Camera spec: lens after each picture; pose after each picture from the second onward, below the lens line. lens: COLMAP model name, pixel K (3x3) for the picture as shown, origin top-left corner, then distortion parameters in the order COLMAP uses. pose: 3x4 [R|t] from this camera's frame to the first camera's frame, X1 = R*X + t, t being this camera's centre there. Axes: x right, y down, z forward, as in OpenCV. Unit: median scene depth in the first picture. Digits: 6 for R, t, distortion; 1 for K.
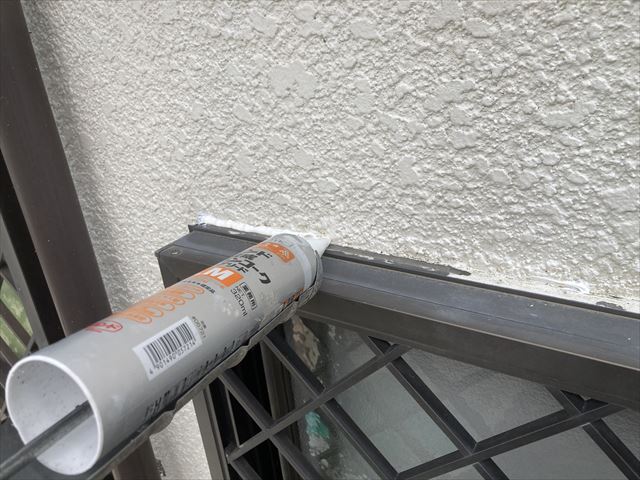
lens RADIAL K [[522.1, 0, 323.0], [0, 522.1, 241.7], [0, 0, 1]] dist [0.029523, -0.017995]
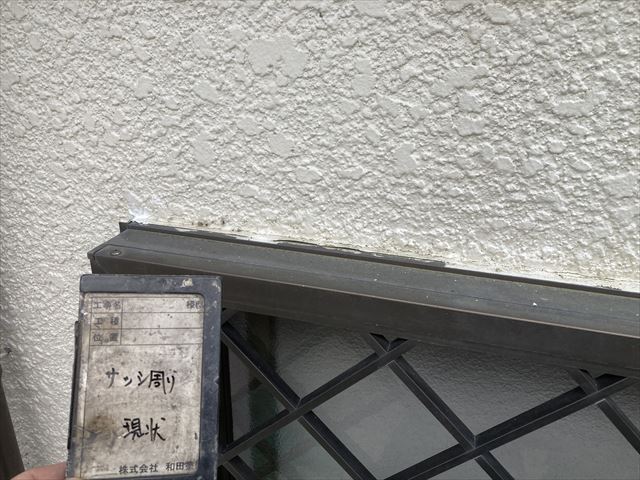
lens RADIAL K [[522.1, 0, 317.9], [0, 522.1, 237.2], [0, 0, 1]] dist [0.029523, -0.017995]
pose [[0.954047, -0.007116, 0.299573, -0.280746], [0.020491, 0.998927, -0.041528, 0.045989], [-0.298956, 0.045758, 0.953169, 0.135142]]
